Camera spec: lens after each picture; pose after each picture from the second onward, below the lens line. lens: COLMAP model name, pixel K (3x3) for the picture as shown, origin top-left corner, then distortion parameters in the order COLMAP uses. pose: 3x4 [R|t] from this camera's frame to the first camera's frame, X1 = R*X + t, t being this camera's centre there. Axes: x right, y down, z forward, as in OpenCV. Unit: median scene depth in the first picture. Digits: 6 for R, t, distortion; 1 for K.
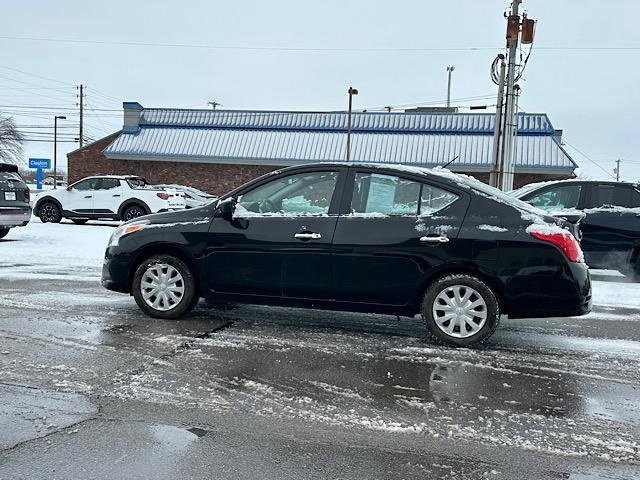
lens RADIAL K [[673.4, 0, 313.5], [0, 673.4, 242.0], [0, 0, 1]] dist [0.183037, -0.375927]
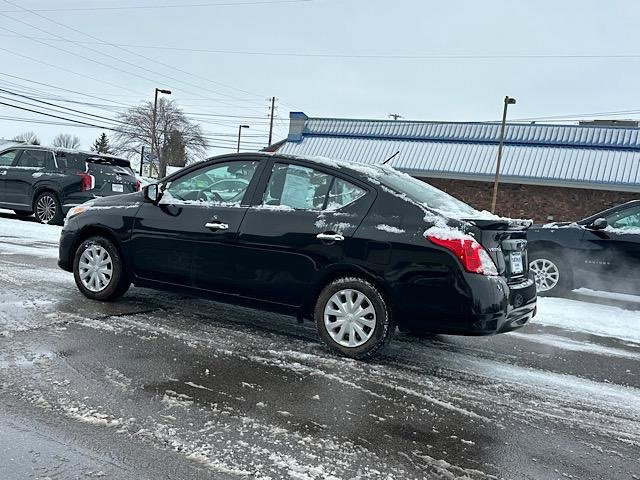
lens RADIAL K [[673.4, 0, 313.5], [0, 673.4, 242.0], [0, 0, 1]] dist [0.183037, -0.375927]
pose [[0.959279, 0.070648, -0.273483, 0.371705], [-0.076089, 0.997057, -0.009325, 0.011845], [0.272020, 0.029755, 0.961832, 0.105867]]
